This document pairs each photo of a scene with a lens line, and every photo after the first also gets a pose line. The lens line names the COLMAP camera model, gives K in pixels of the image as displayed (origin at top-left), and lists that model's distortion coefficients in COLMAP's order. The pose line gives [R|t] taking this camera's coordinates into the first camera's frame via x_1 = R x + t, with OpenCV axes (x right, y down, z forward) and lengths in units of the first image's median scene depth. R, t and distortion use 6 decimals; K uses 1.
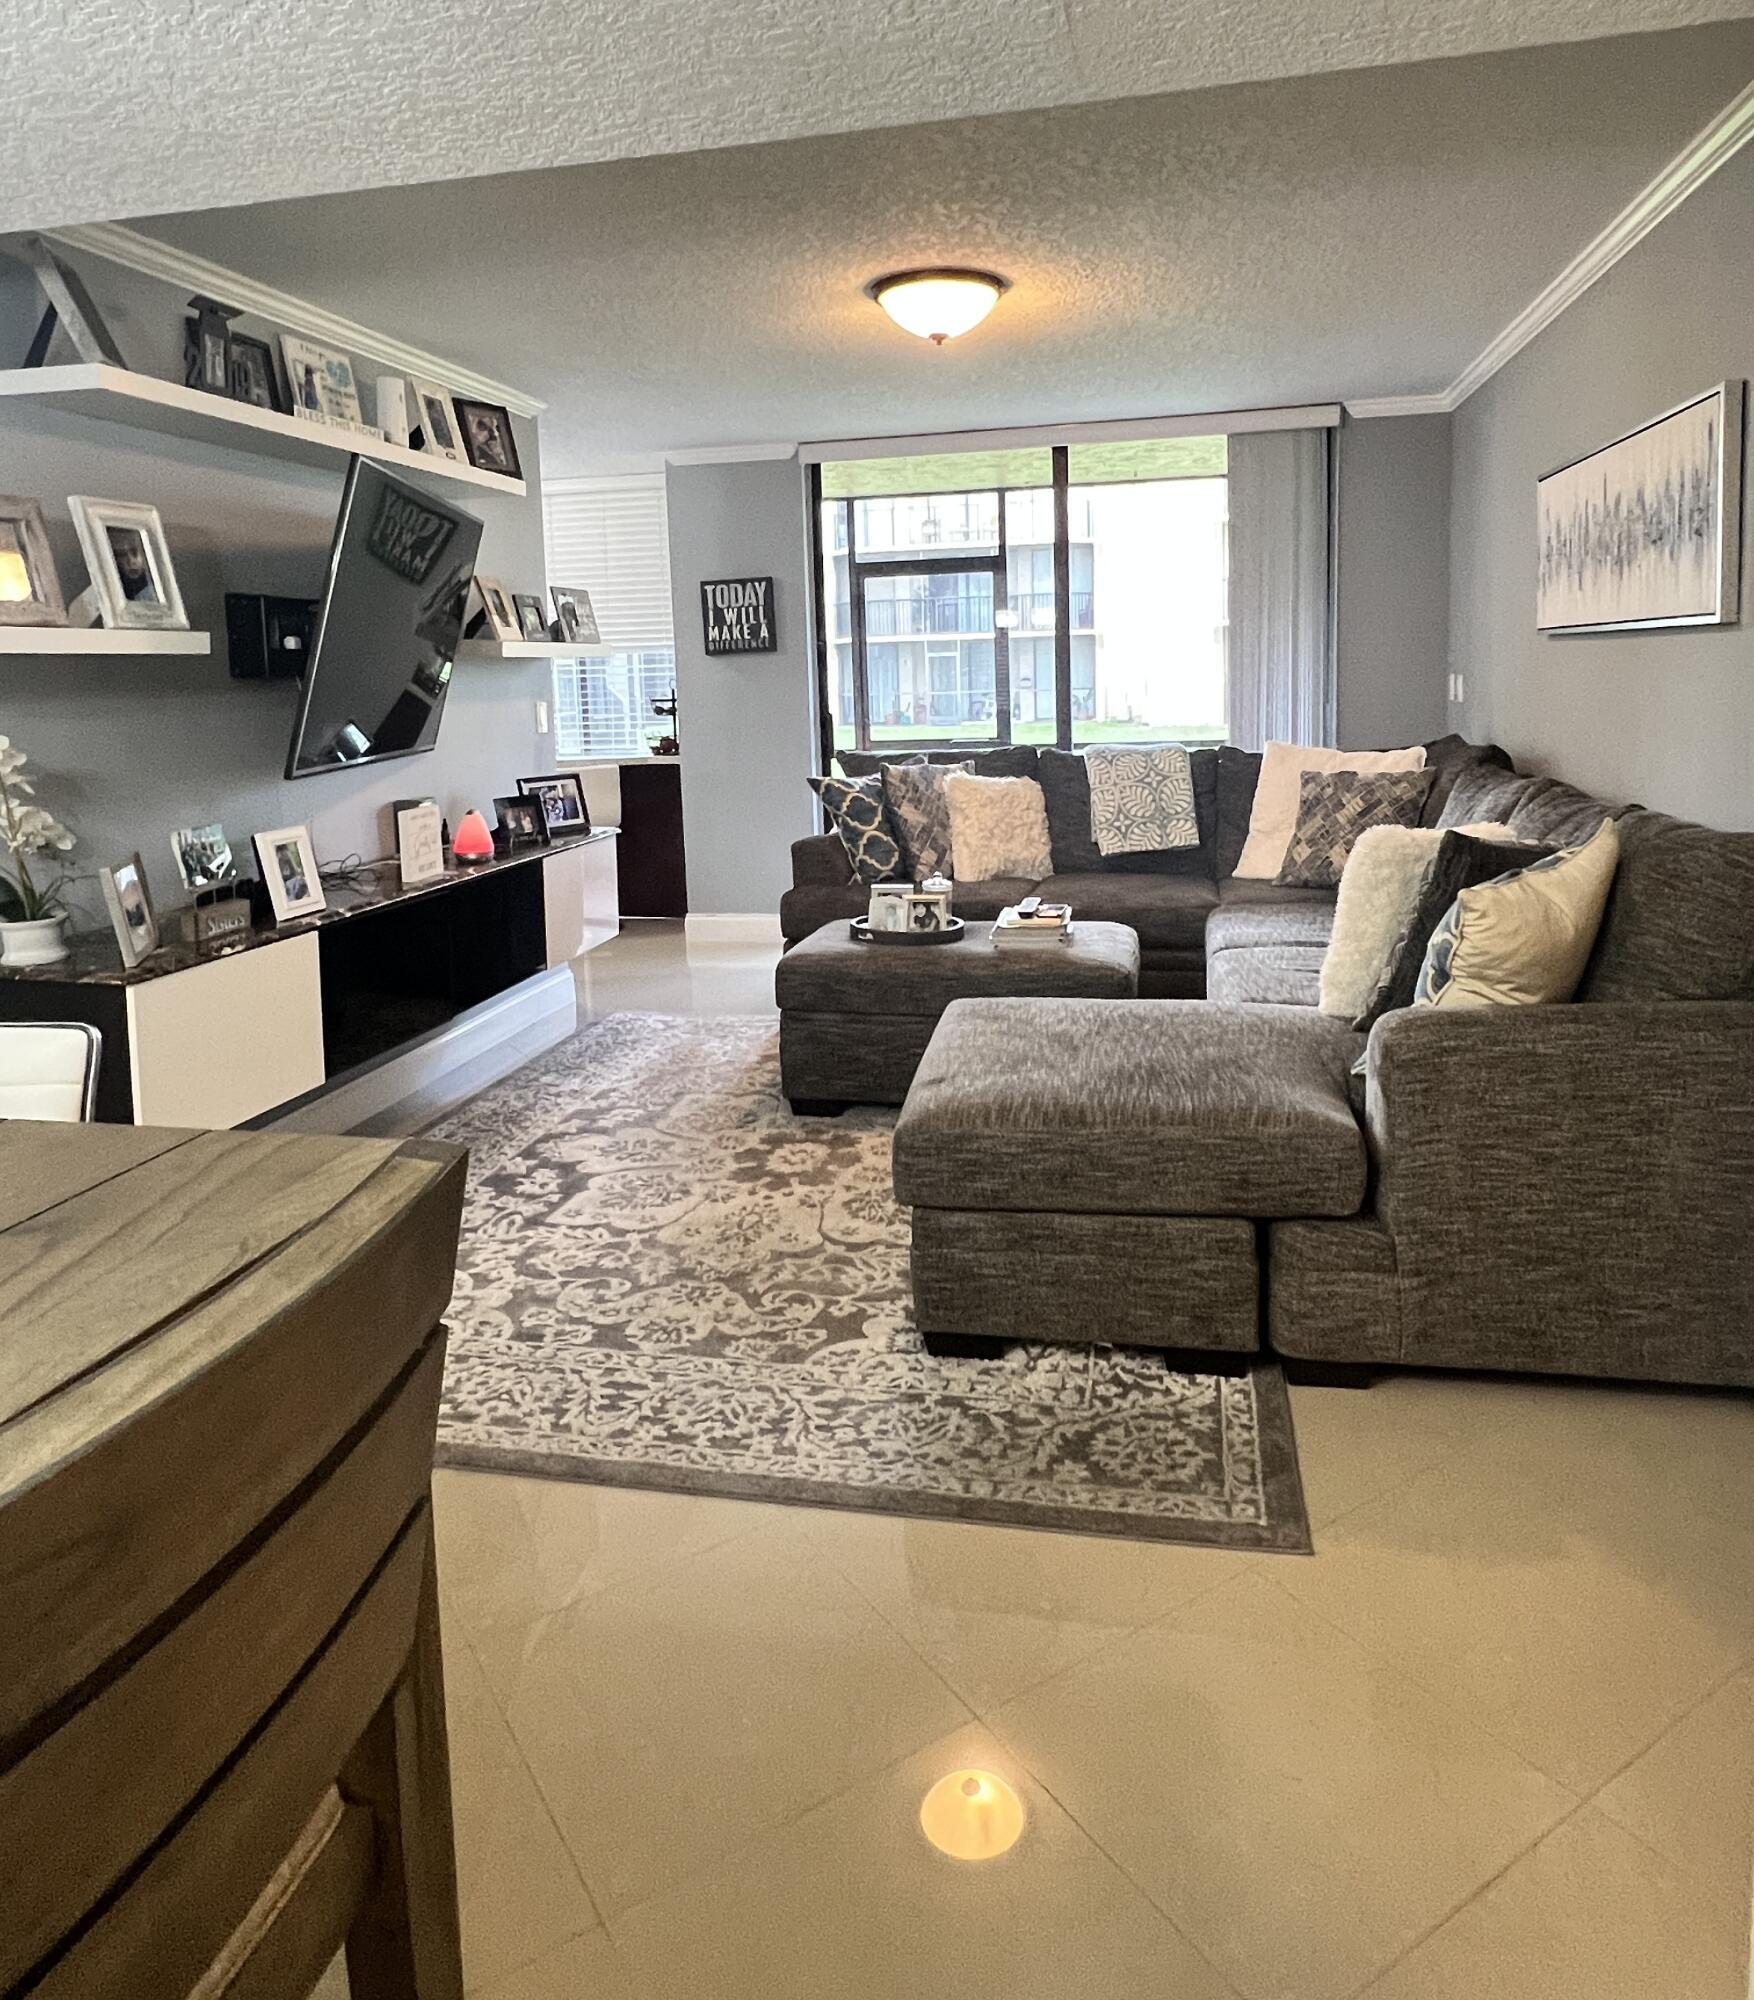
lens RADIAL K [[1345.7, 0, 874.5], [0, 1345.7, 810.5], [0, 0, 1]] dist [-0.001875, -0.001072]
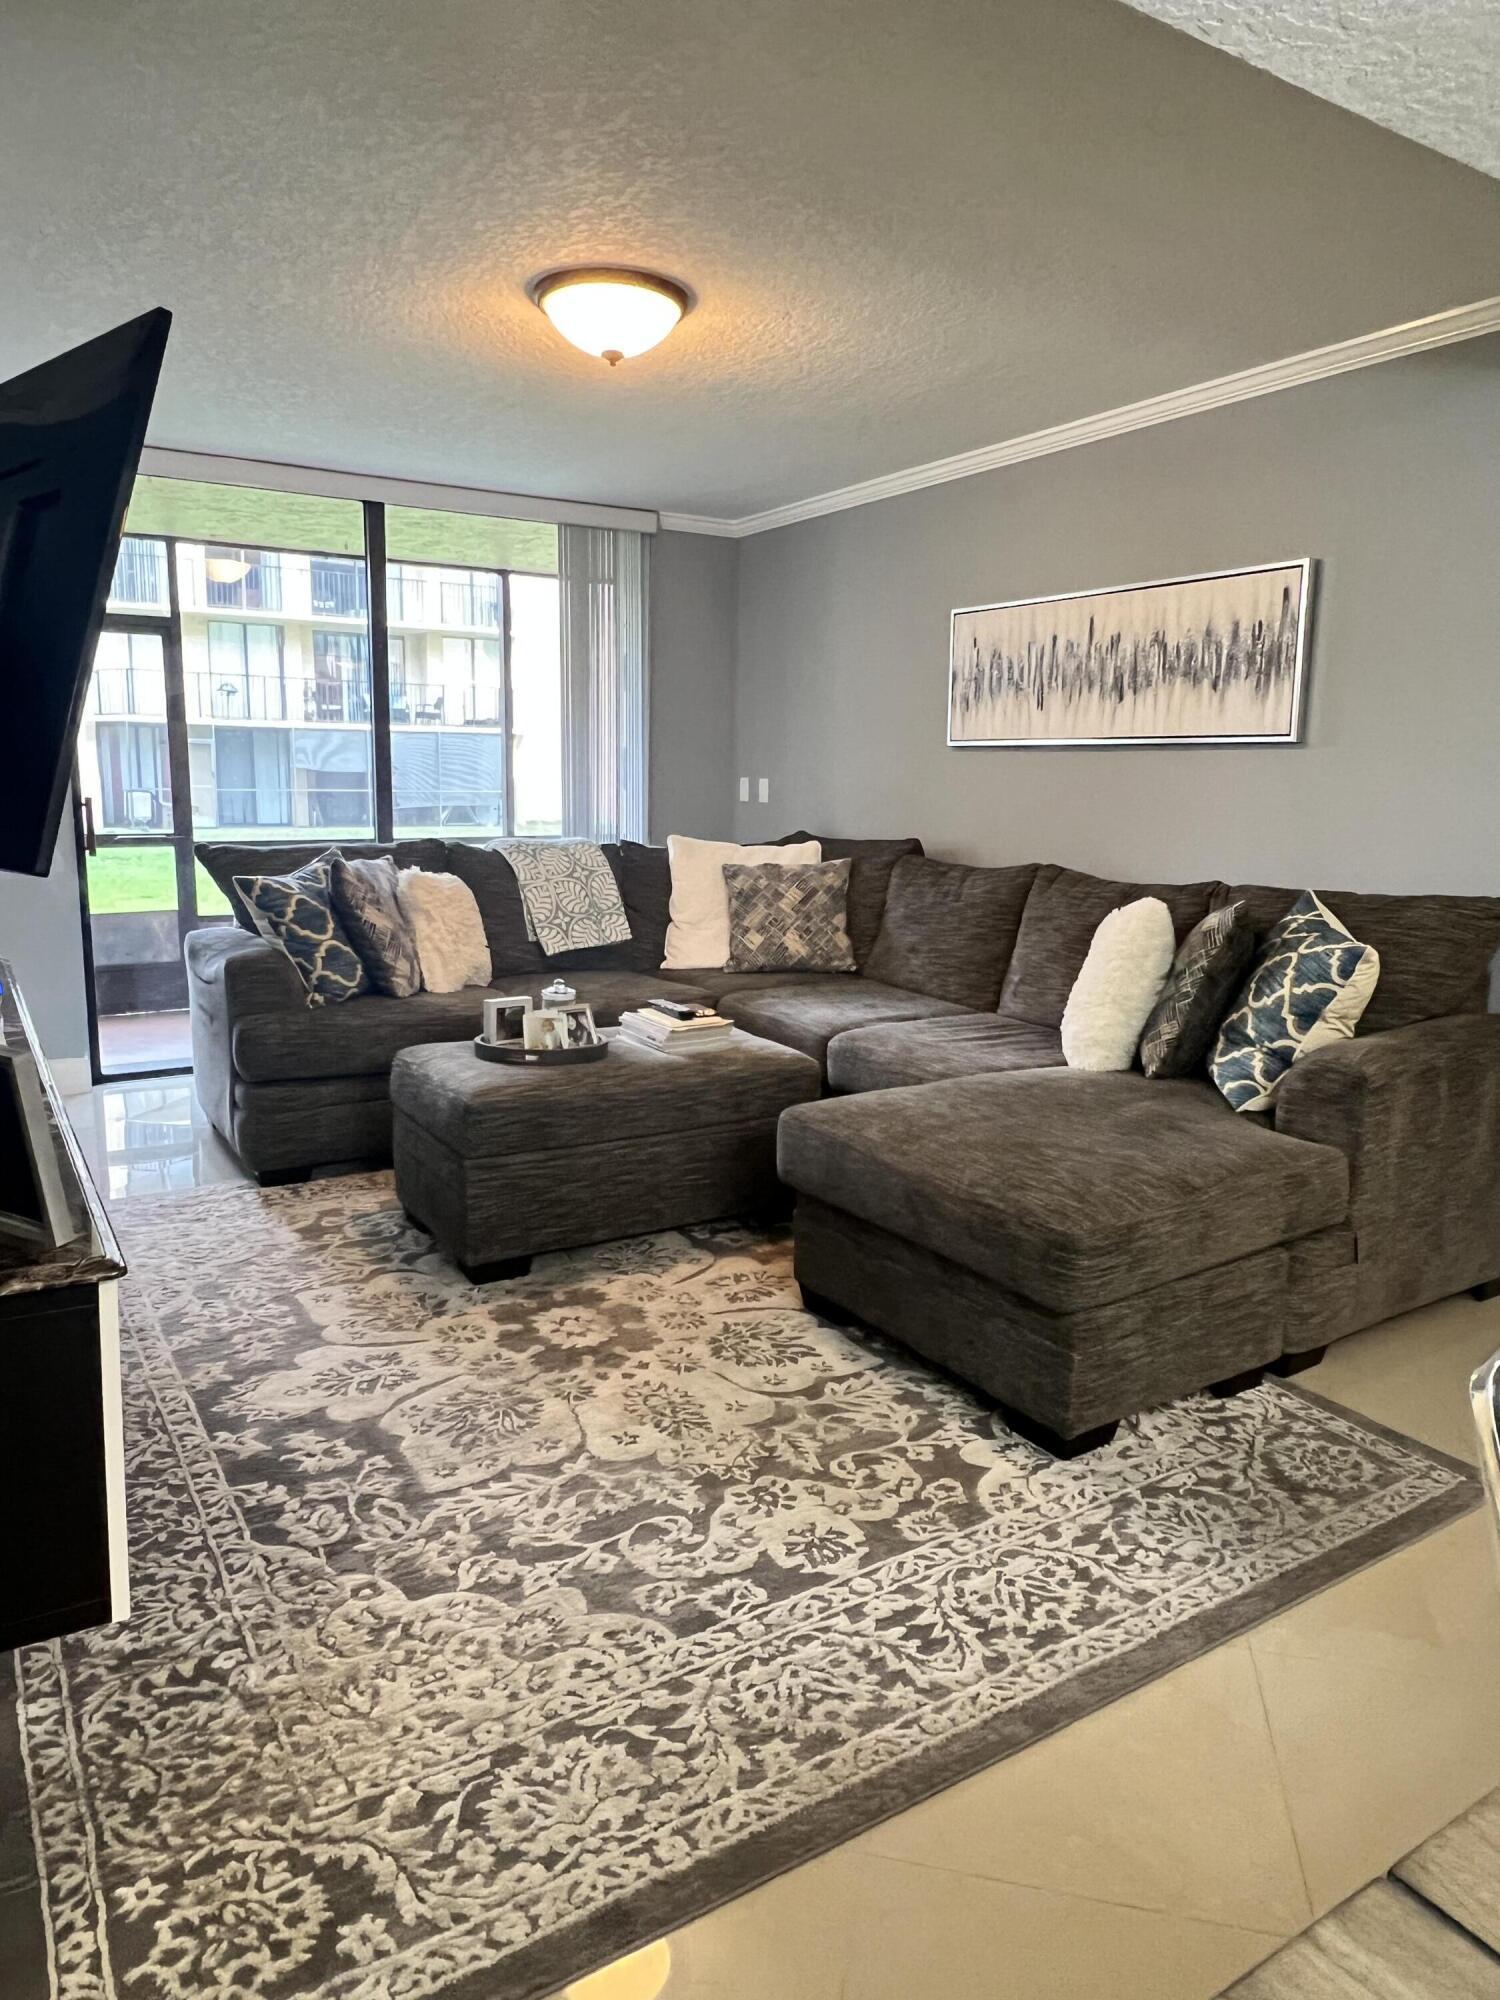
lens RADIAL K [[1293.7, 0, 743.7], [0, 1293.7, 990.7], [0, 0, 1]] dist [-0.006578, 0.003217]
pose [[0.713958, -0.074374, 0.696227, -0.598505], [0.033836, 0.996846, 0.071789, -0.003845], [-0.699370, -0.027697, 0.714223, 0.410431]]
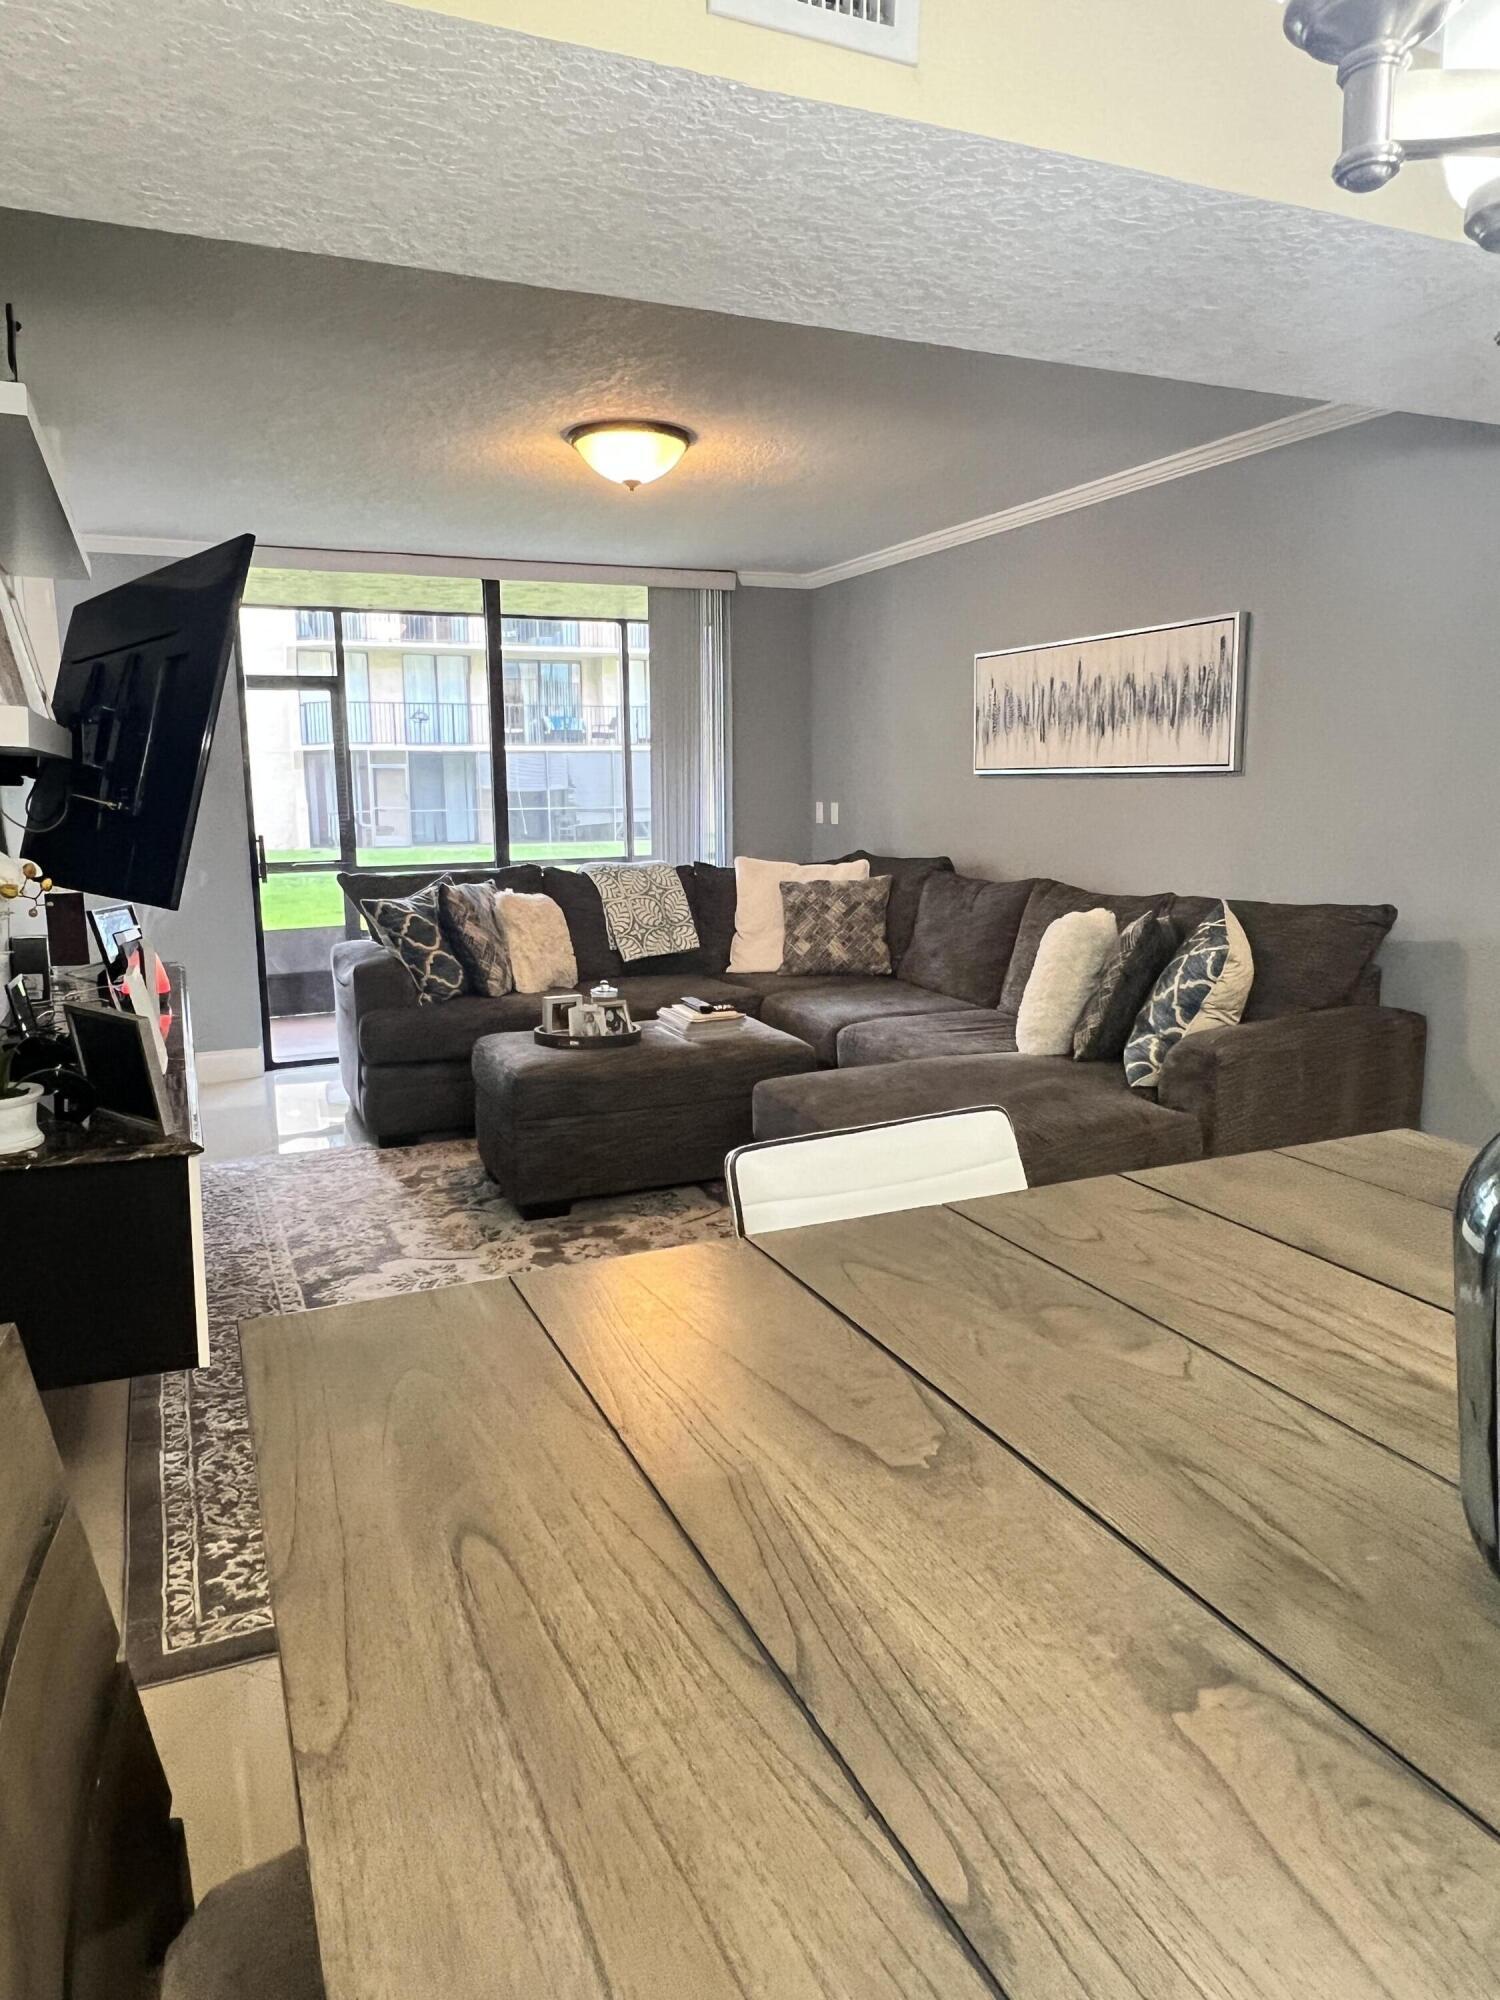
lens RADIAL K [[1293.7, 0, 743.7], [0, 1293.7, 990.7], [0, 0, 1]] dist [-0.006578, 0.003217]
pose [[0.805559, -0.072789, 0.588027, -0.624754], [0.046186, 0.997120, 0.060157, -0.004055], [-0.590712, -0.021302, 0.806601, 0.123300]]
